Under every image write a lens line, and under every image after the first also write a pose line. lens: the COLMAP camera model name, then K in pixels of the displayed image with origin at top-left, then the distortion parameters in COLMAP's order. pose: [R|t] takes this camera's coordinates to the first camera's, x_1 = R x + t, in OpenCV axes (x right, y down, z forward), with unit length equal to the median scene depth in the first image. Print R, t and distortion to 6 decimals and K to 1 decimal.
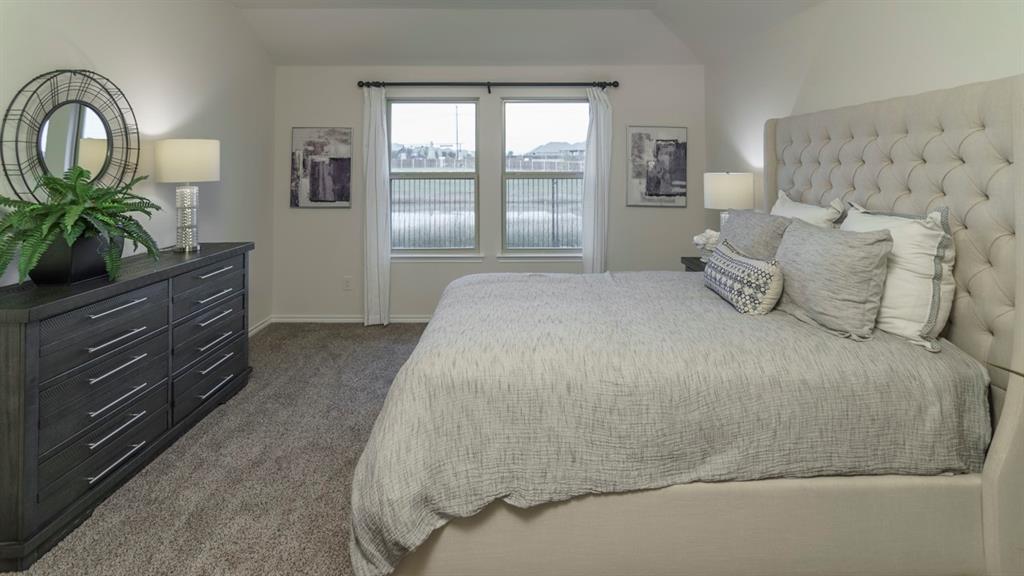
lens RADIAL K [[524.7, 0, 500.3], [0, 524.7, 153.2], [0, 0, 1]] dist [-0.002203, -0.000498]
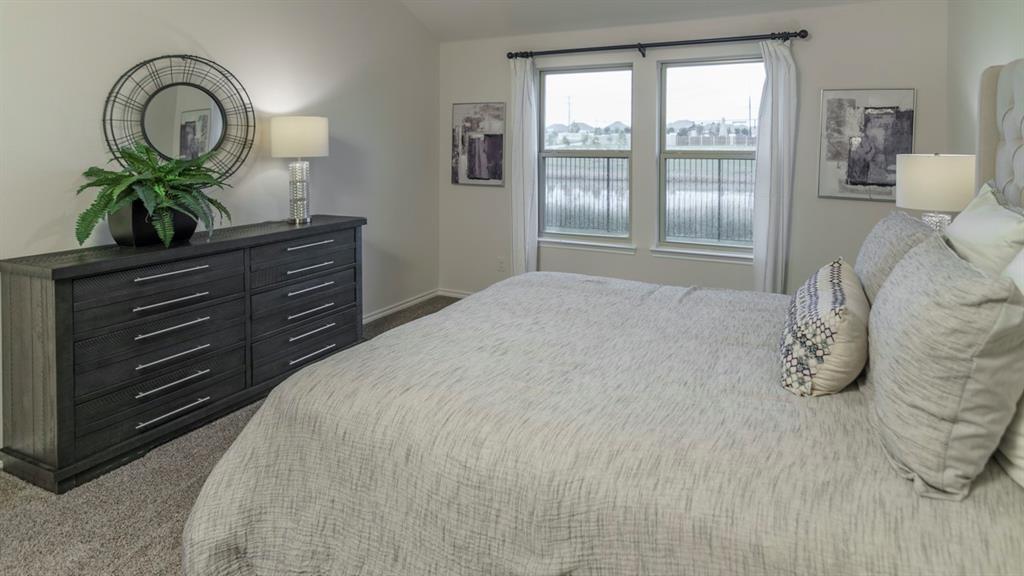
lens RADIAL K [[539.9, 0, 548.8], [0, 539.9, 154.9], [0, 0, 1]] dist [-0.001390, -0.000856]
pose [[0.914980, 0.011630, -0.403331, 0.200743], [0.006729, 0.999006, 0.044071, 0.003967], [0.403443, -0.043038, 0.913992, 0.144457]]
